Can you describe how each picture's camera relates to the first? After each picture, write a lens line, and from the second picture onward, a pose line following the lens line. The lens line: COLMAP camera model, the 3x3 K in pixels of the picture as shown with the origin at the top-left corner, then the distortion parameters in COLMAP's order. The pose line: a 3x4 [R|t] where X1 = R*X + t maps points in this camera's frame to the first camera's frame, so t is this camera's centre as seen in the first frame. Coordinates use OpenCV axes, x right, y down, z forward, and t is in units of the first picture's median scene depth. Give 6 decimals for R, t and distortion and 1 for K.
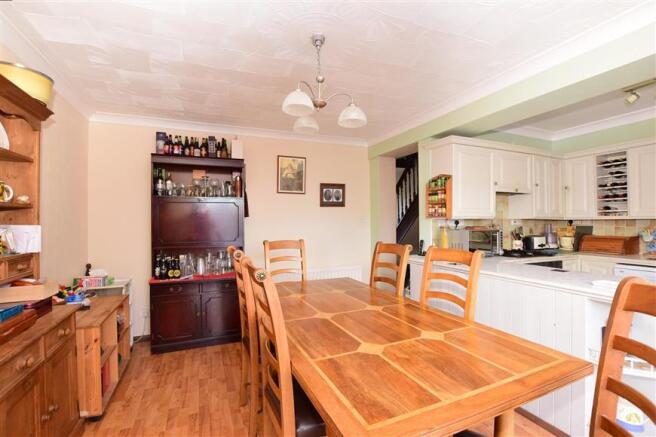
lens RADIAL K [[298.2, 0, 328.5], [0, 298.2, 218.0], [0, 0, 1]] dist [-0.013826, -0.000305]
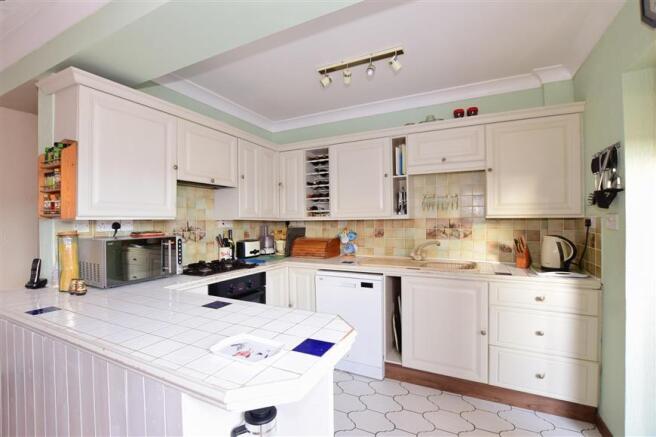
lens RADIAL K [[298.2, 0, 326.6], [0, 298.2, 219.4], [0, 0, 1]] dist [-0.013826, -0.000305]
pose [[0.772395, 0.000837, 0.635142, 0.372398], [-0.002941, 0.999993, 0.002259, -0.000743], [-0.635136, -0.003613, 0.772392, 0.245715]]
